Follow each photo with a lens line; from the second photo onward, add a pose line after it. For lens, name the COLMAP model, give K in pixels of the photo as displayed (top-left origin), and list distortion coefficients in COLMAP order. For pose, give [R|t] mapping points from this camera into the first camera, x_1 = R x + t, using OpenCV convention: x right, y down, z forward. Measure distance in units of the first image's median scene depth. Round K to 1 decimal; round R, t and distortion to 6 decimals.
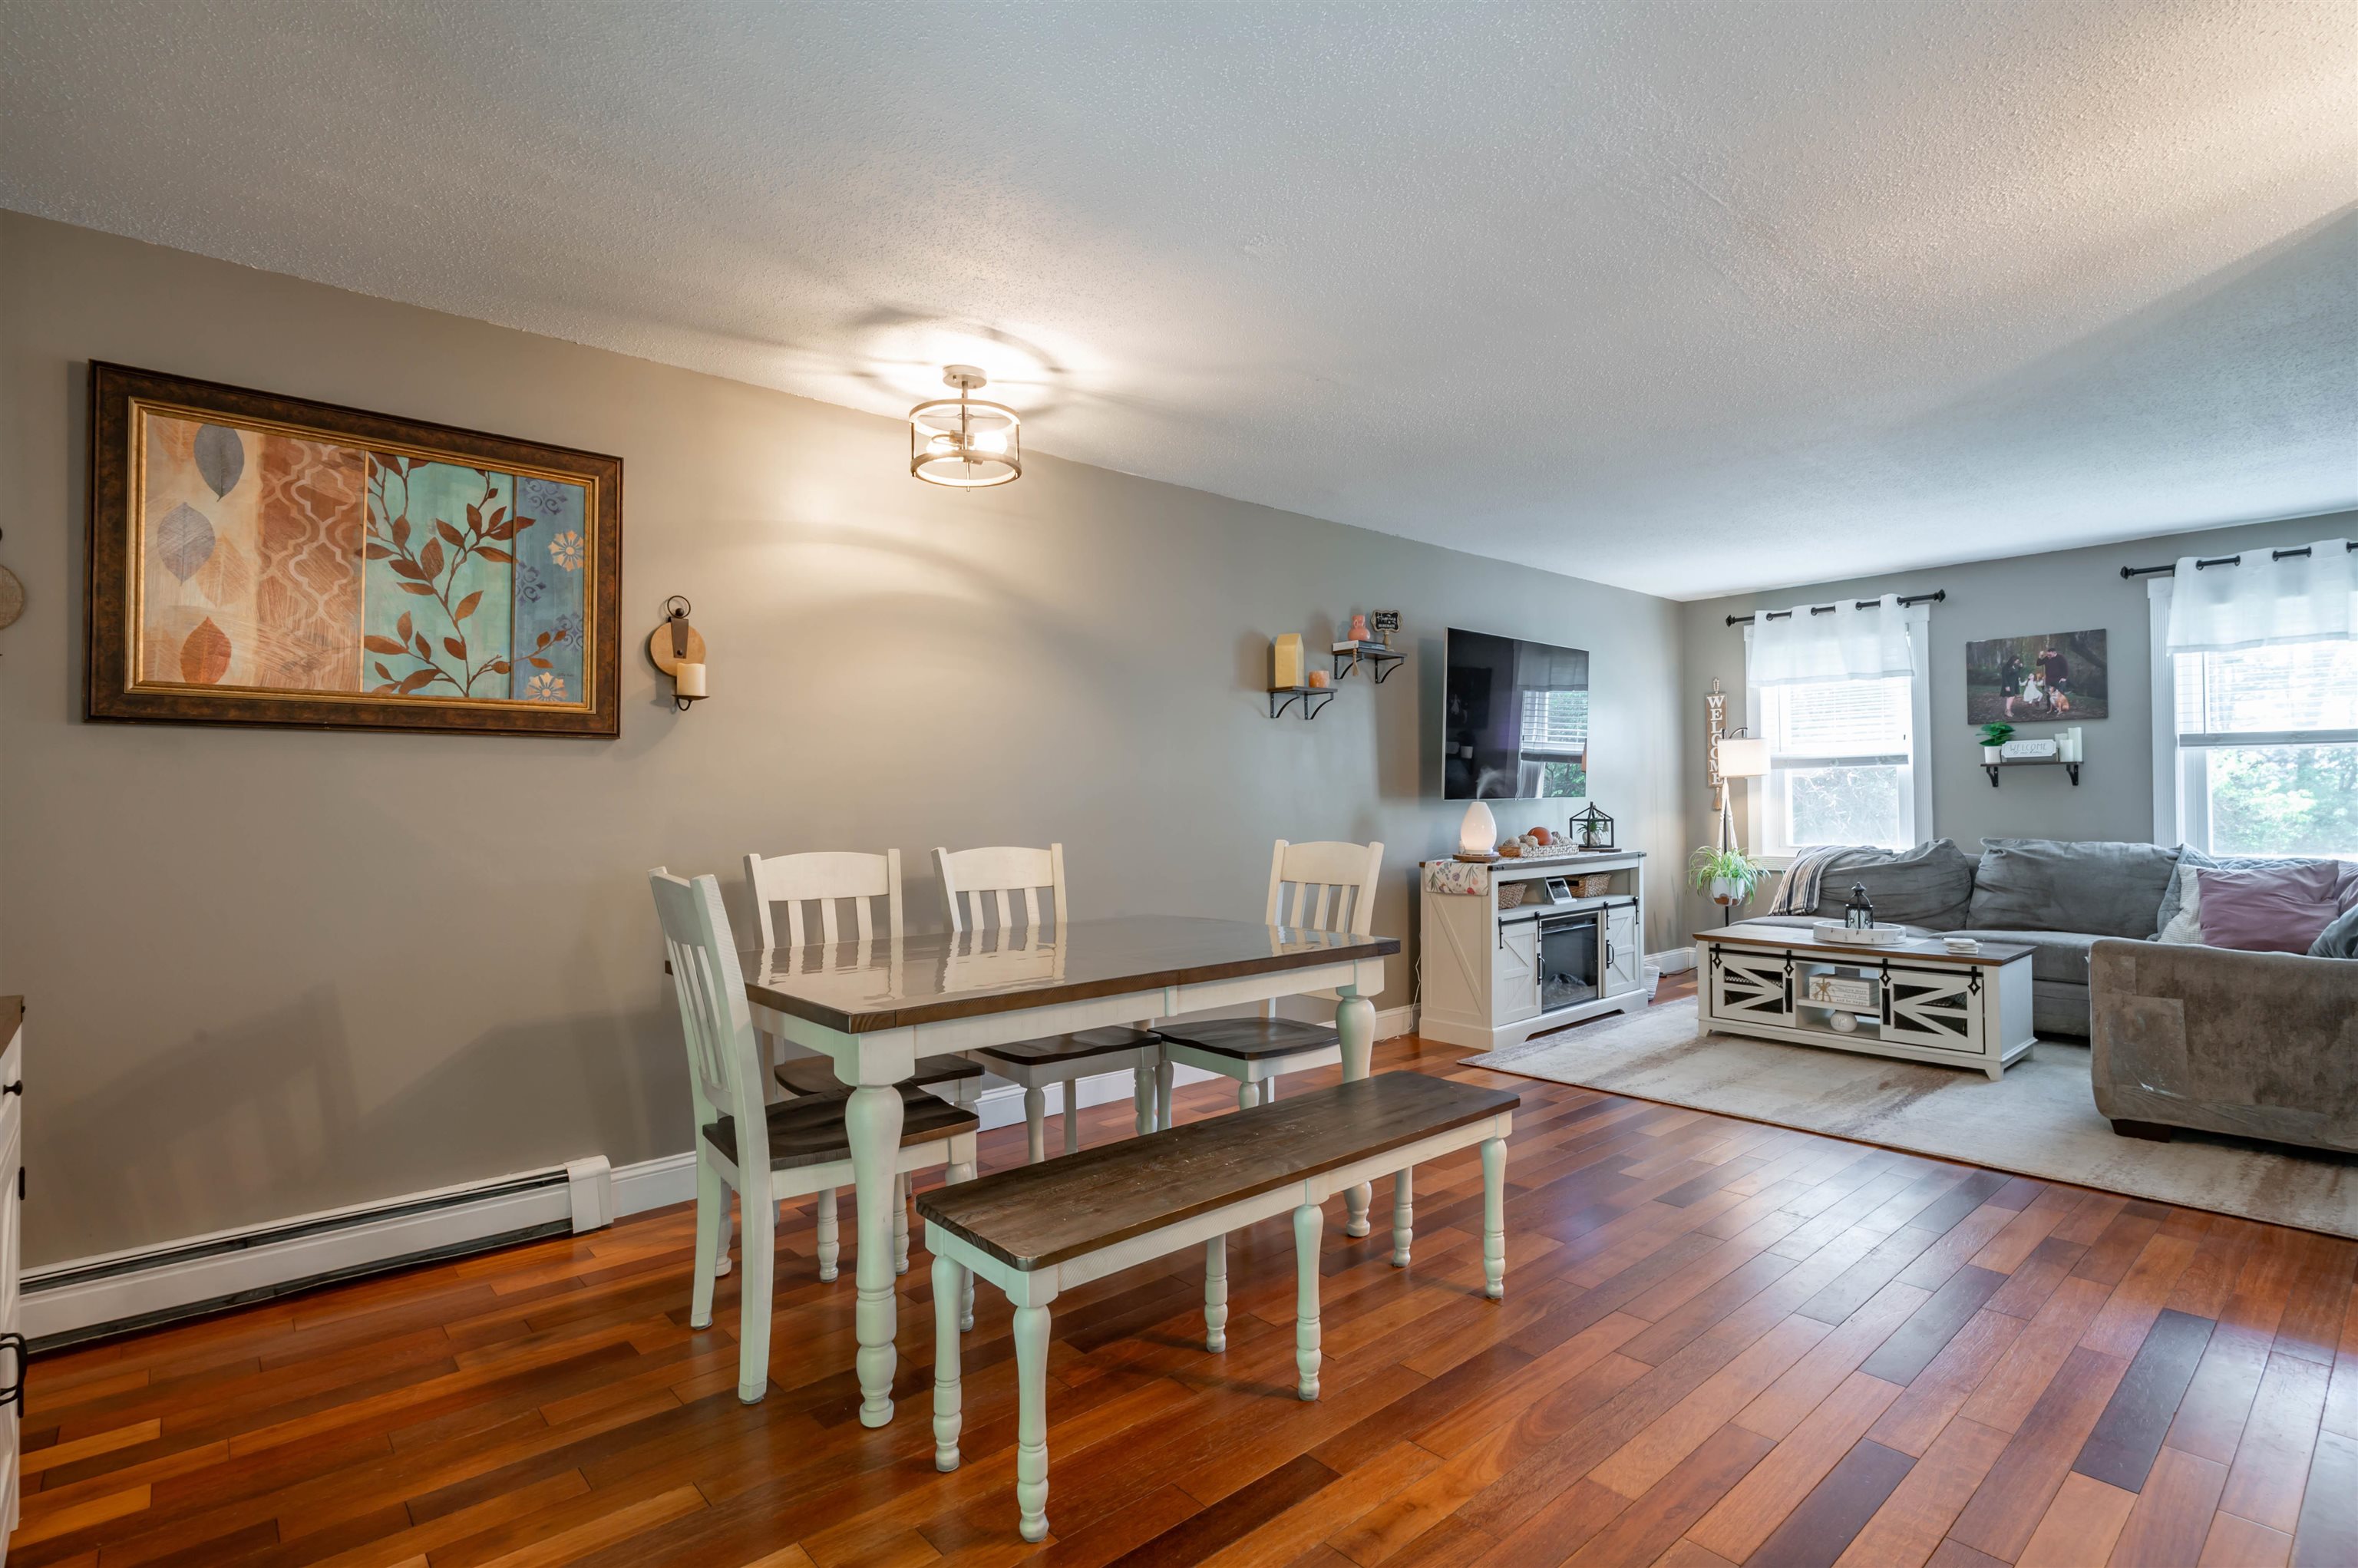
lens RADIAL K [[1124.3, 0, 1205.5], [0, 1124.3, 783.7], [0, 0, 1]] dist [-0.002324, 0.001831]
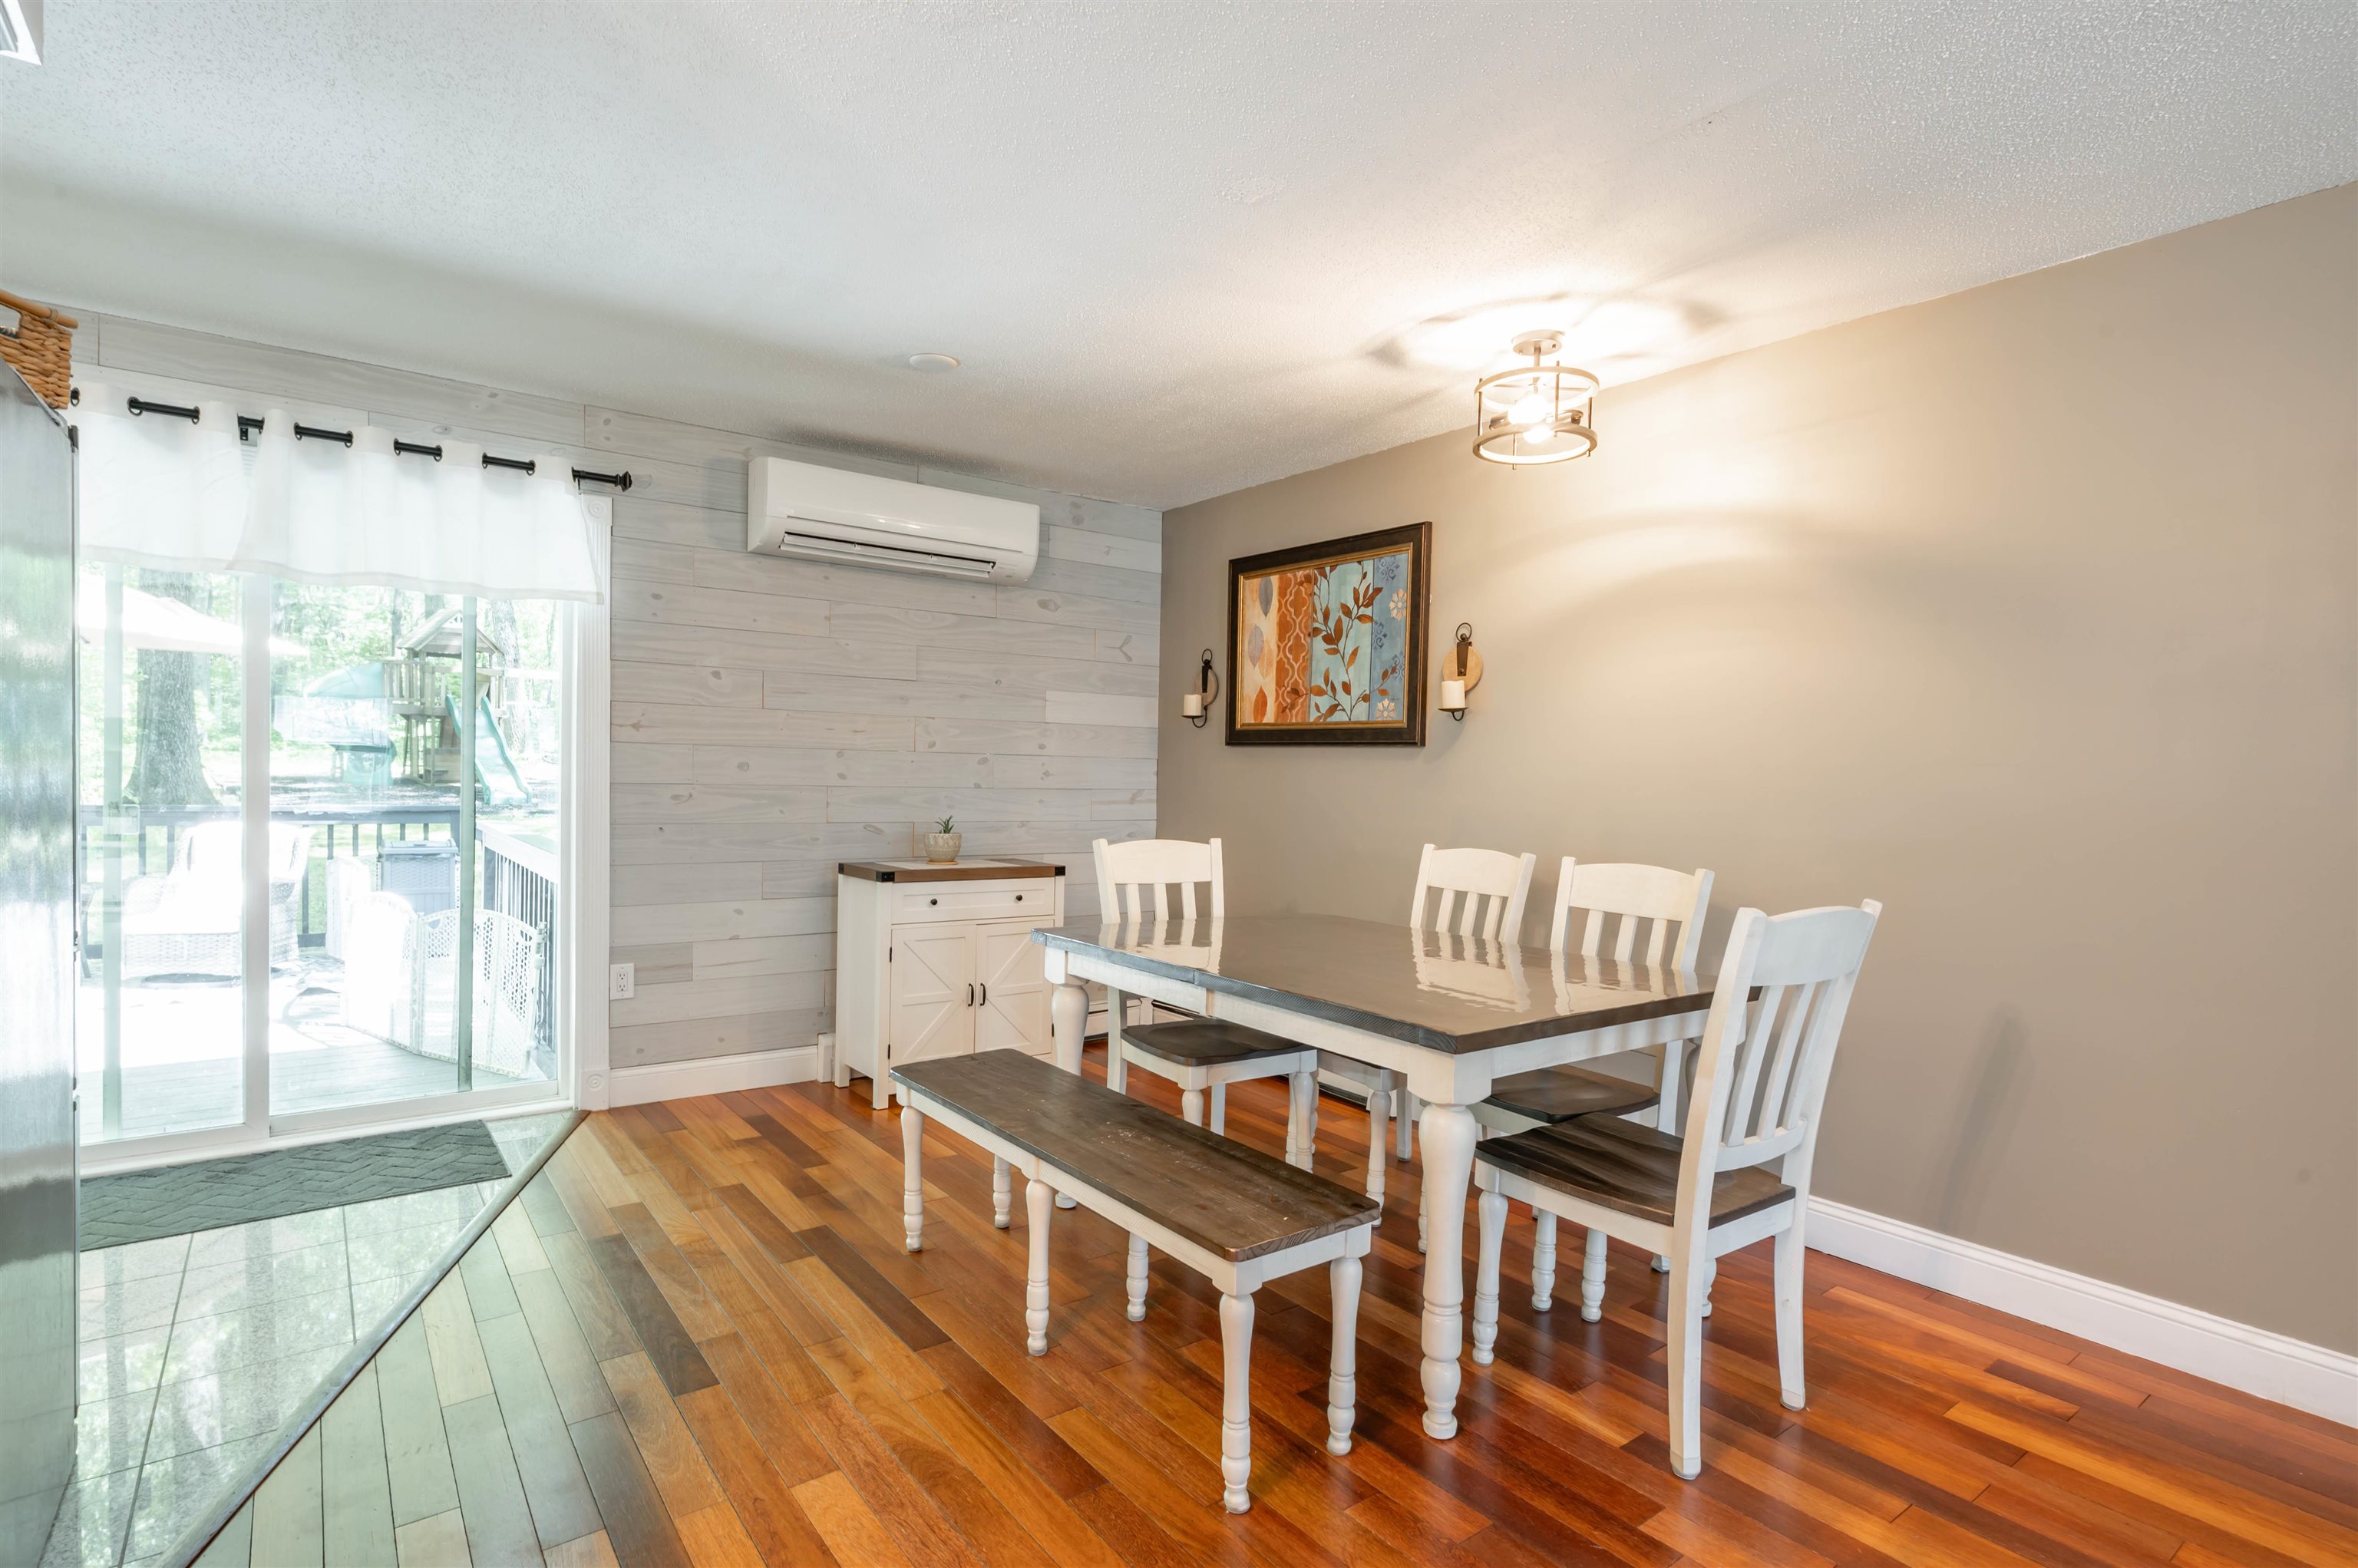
lens RADIAL K [[1194.5, 0, 1186.7], [0, 1194.5, 802.0], [0, 0, 1]] dist [-0.001492, -0.000007]
pose [[-0.091984, 0.030685, -0.995288, 0.480233], [-0.010523, 0.999439, 0.031786, -0.009693], [0.995705, 0.013398, -0.091609, 0.490980]]
